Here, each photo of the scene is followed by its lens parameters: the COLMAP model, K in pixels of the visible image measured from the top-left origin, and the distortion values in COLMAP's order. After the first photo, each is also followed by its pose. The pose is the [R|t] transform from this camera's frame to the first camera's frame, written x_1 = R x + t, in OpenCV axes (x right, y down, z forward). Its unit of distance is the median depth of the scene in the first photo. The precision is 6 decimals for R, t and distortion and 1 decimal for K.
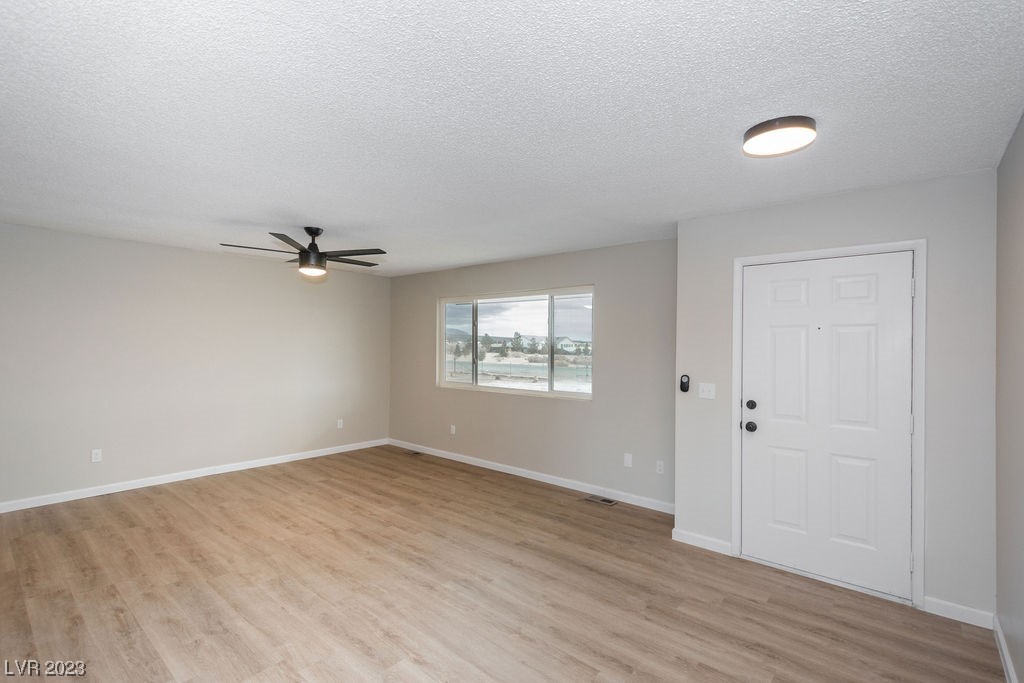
lens RADIAL K [[466.5, 0, 522.5], [0, 466.5, 345.0], [0, 0, 1]] dist [0.004708, -0.001074]
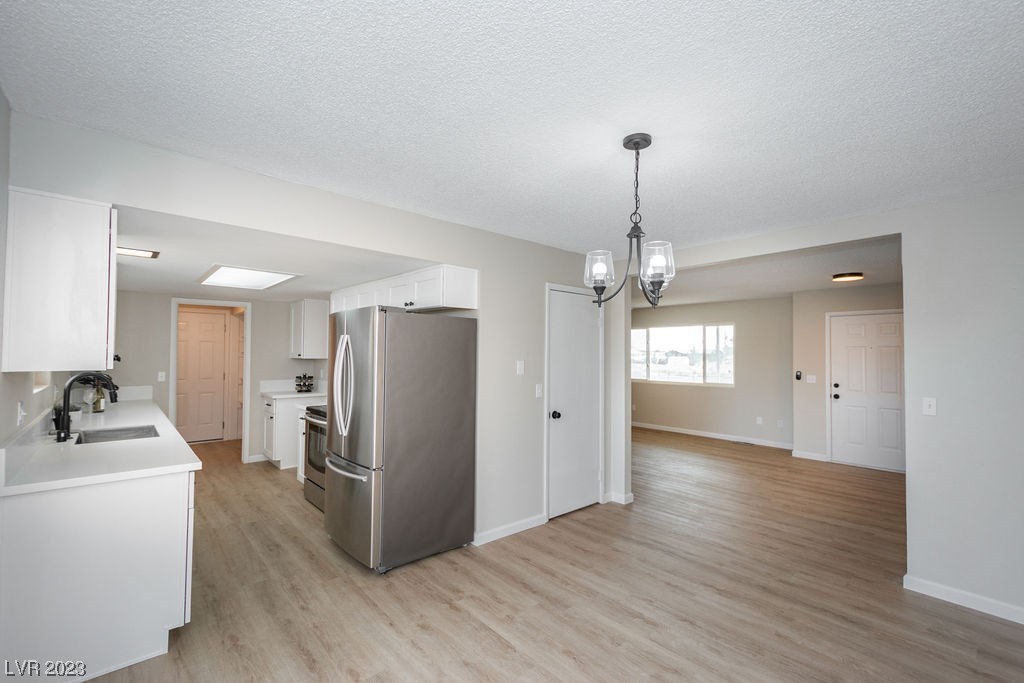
lens RADIAL K [[446.2, 0, 516.9], [0, 446.2, 344.0], [0, 0, 1]] dist [0.005332, -0.000150]
pose [[0.988575, -0.005176, -0.150638, -0.525304], [0.001895, 0.999758, -0.021916, -0.012055], [0.150715, 0.021380, 0.988346, -1.013690]]
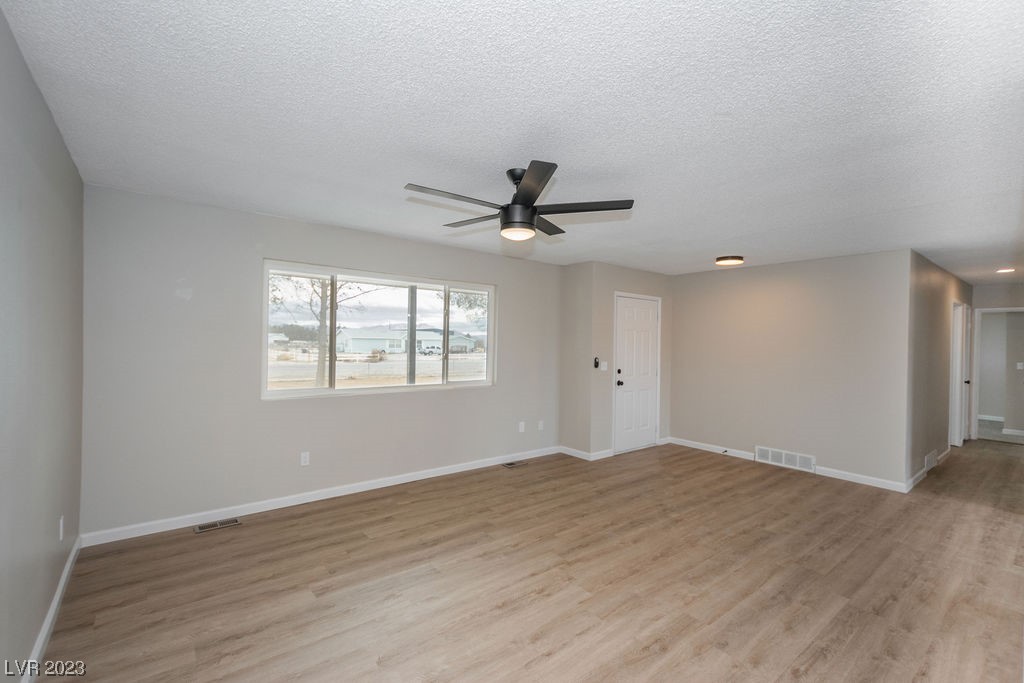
lens RADIAL K [[446.2, 0, 516.9], [0, 446.2, 344.0], [0, 0, 1]] dist [0.005332, -0.000150]
pose [[0.204446, -0.013927, 0.978779, -1.179460], [-0.013297, 0.999767, 0.017003, -0.005581], [-0.978788, -0.016491, 0.204213, 0.913980]]
